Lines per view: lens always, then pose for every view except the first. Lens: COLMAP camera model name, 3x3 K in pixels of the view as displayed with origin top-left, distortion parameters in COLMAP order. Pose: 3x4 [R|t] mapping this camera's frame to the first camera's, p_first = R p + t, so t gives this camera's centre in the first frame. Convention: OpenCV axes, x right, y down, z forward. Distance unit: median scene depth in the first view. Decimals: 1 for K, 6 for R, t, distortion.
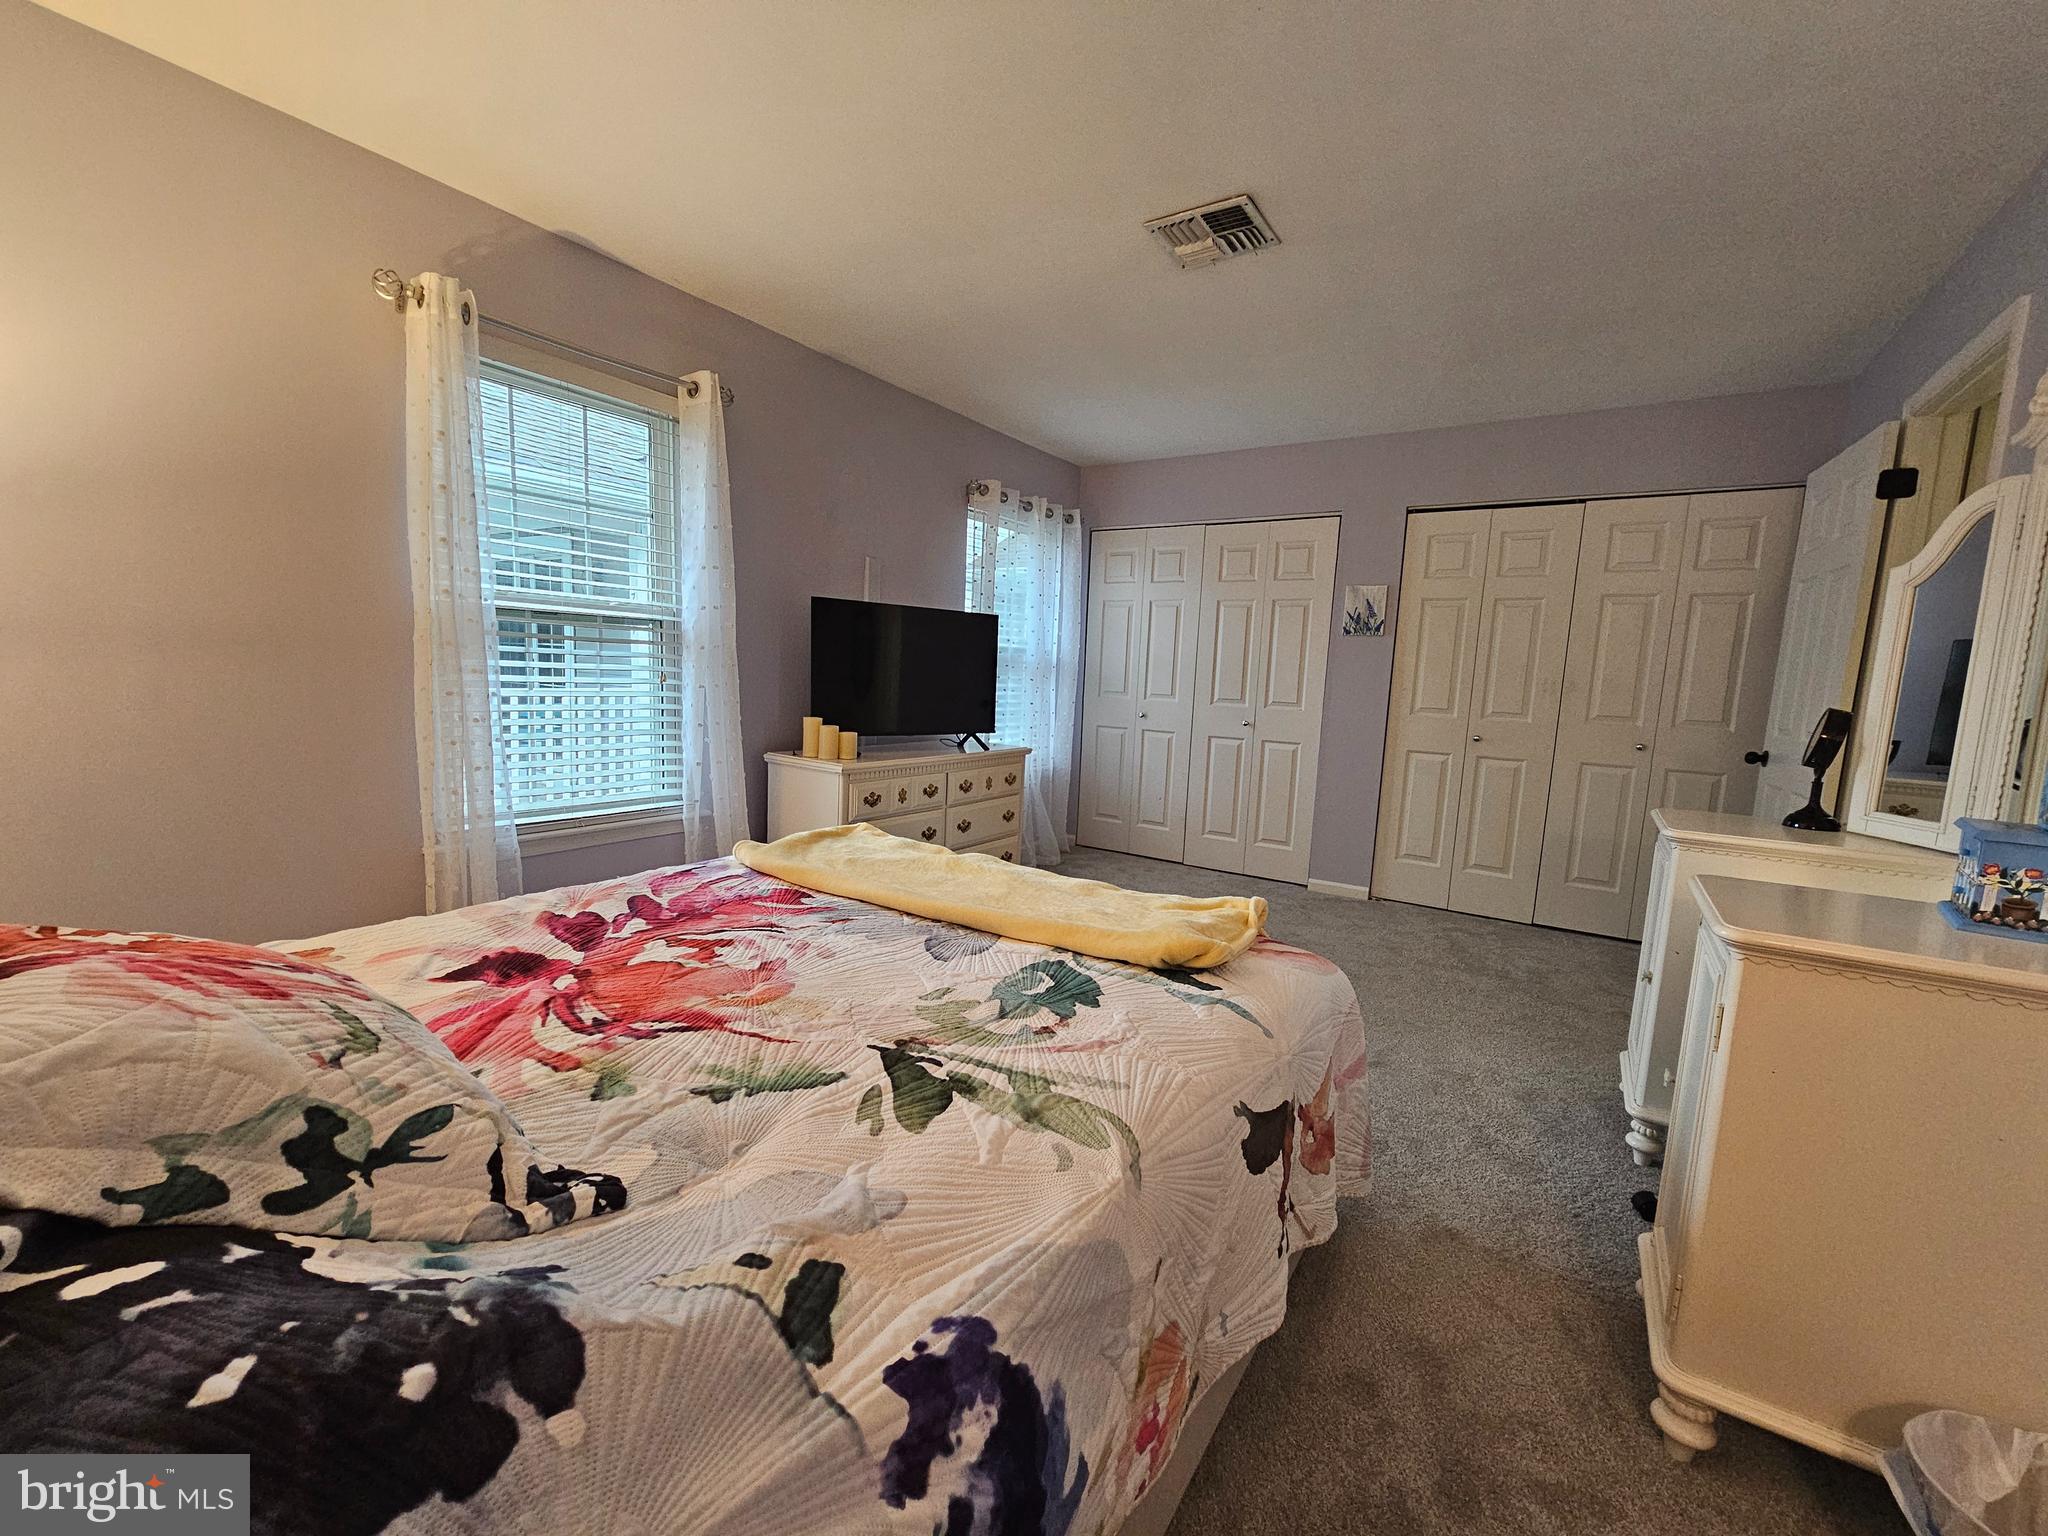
lens RADIAL K [[838.8, 0, 1013.3], [0, 838.8, 780.4], [0, 0, 1]] dist [-0.001367, 0.000392]
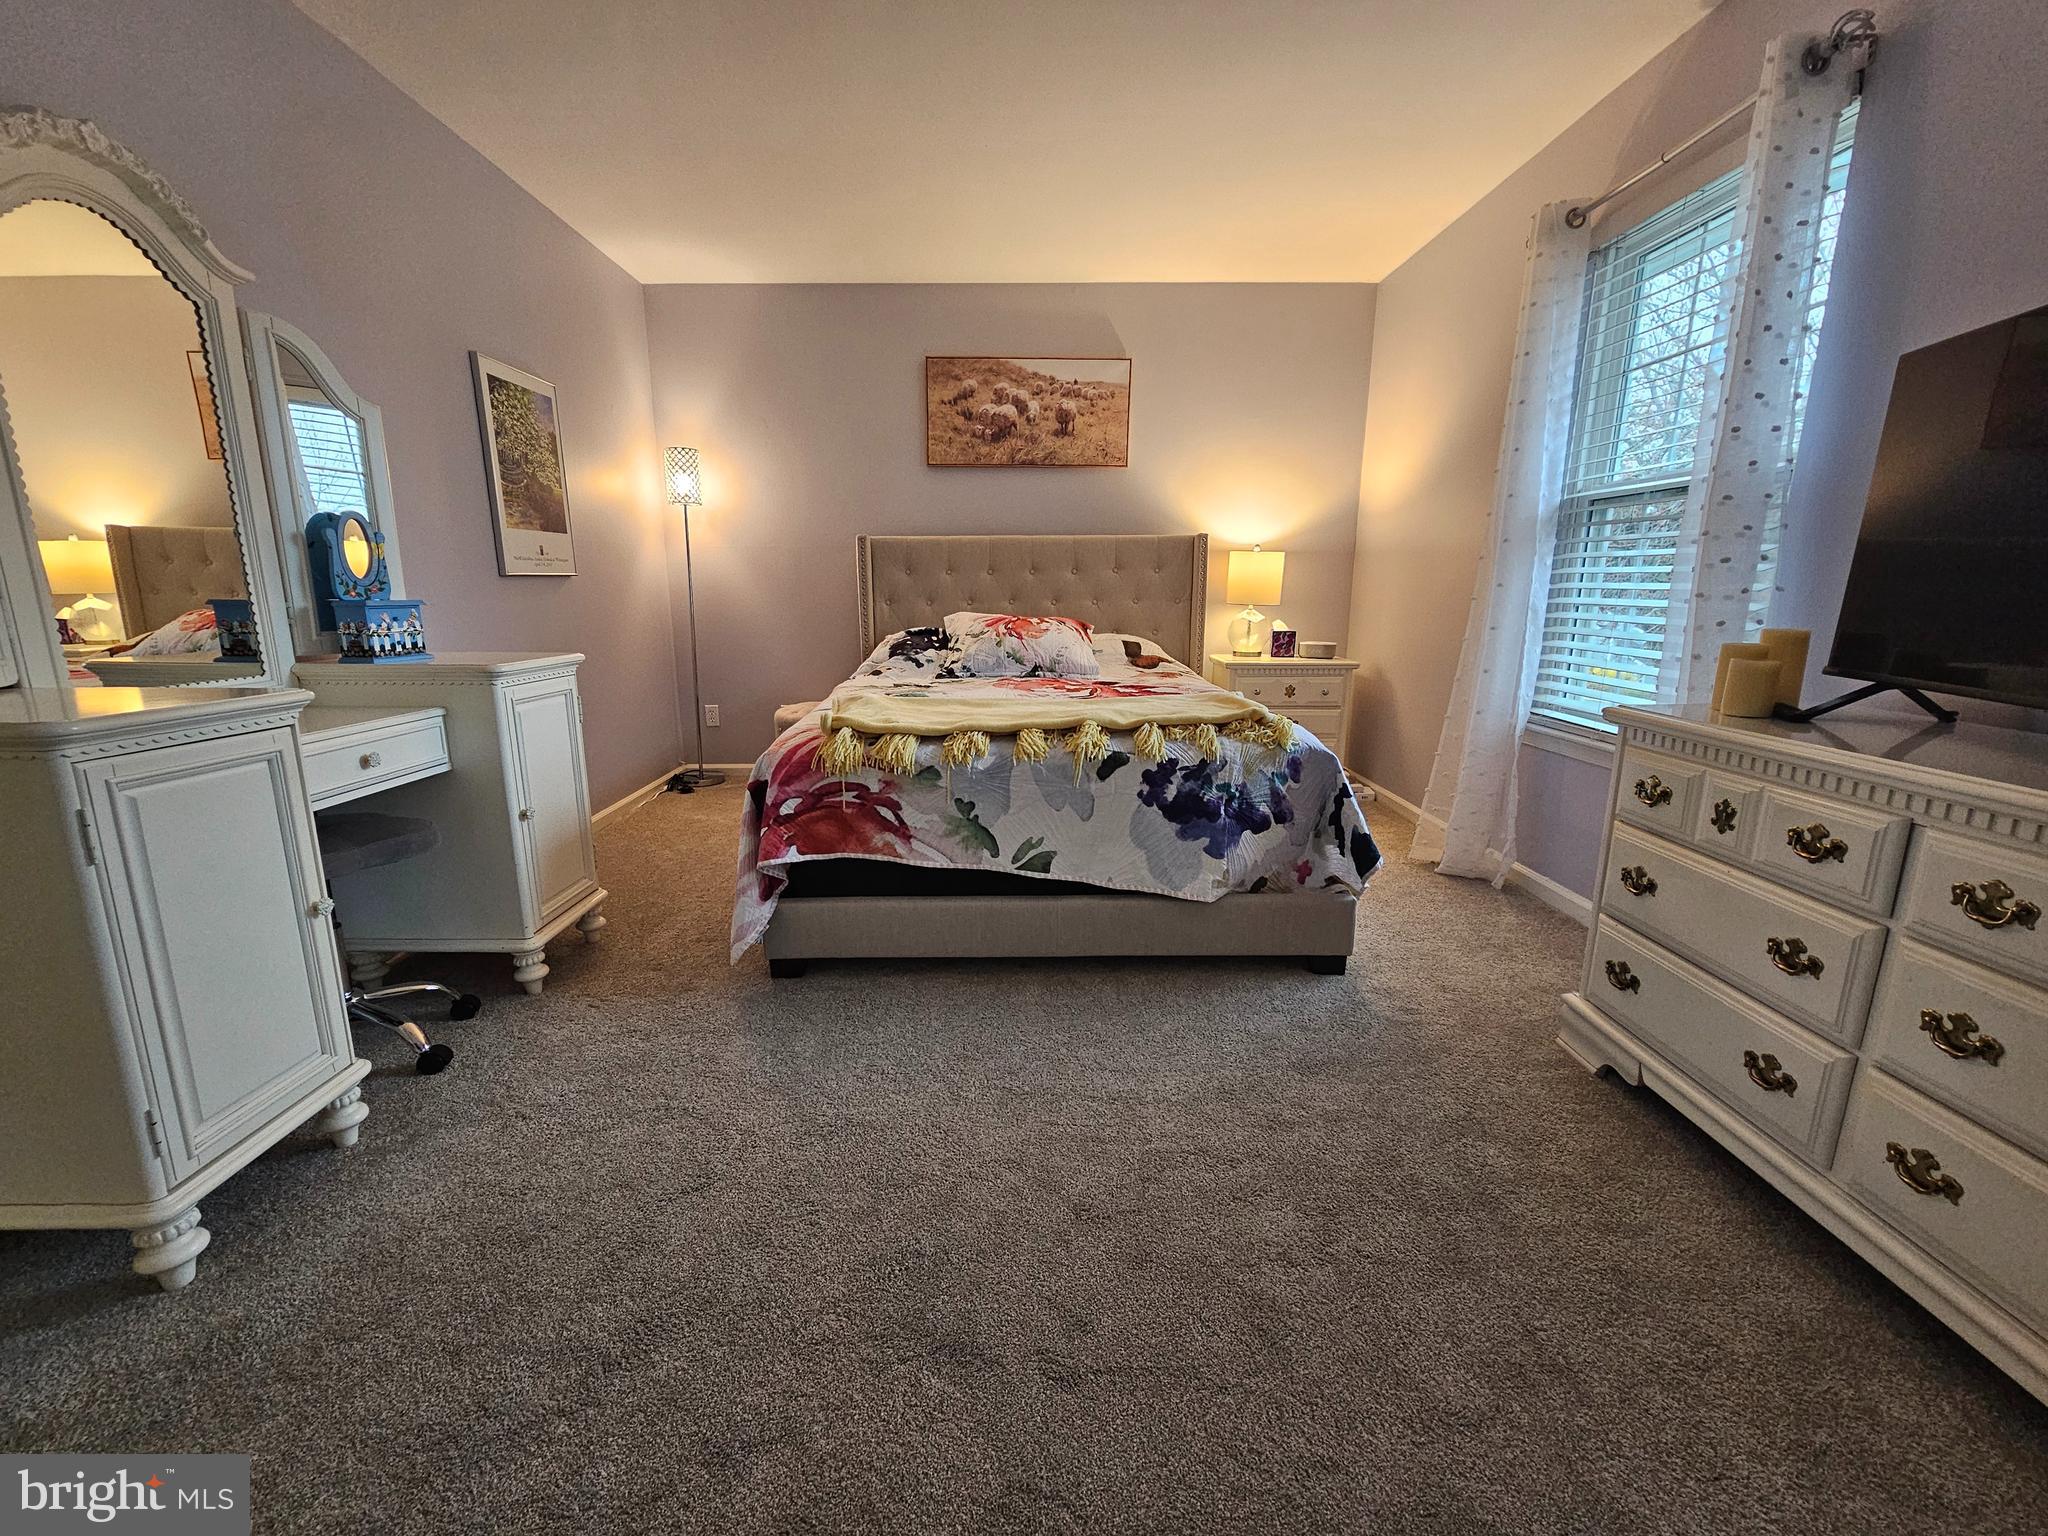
lens RADIAL K [[838.8, 0, 1013.3], [0, 838.8, 780.4], [0, 0, 1]] dist [-0.001367, 0.000392]
pose [[-0.838954, 0.081675, -0.538038, 0.413207], [-0.103754, 0.946533, 0.305468, -0.094439], [0.534220, 0.312097, -0.785624, 1.168457]]
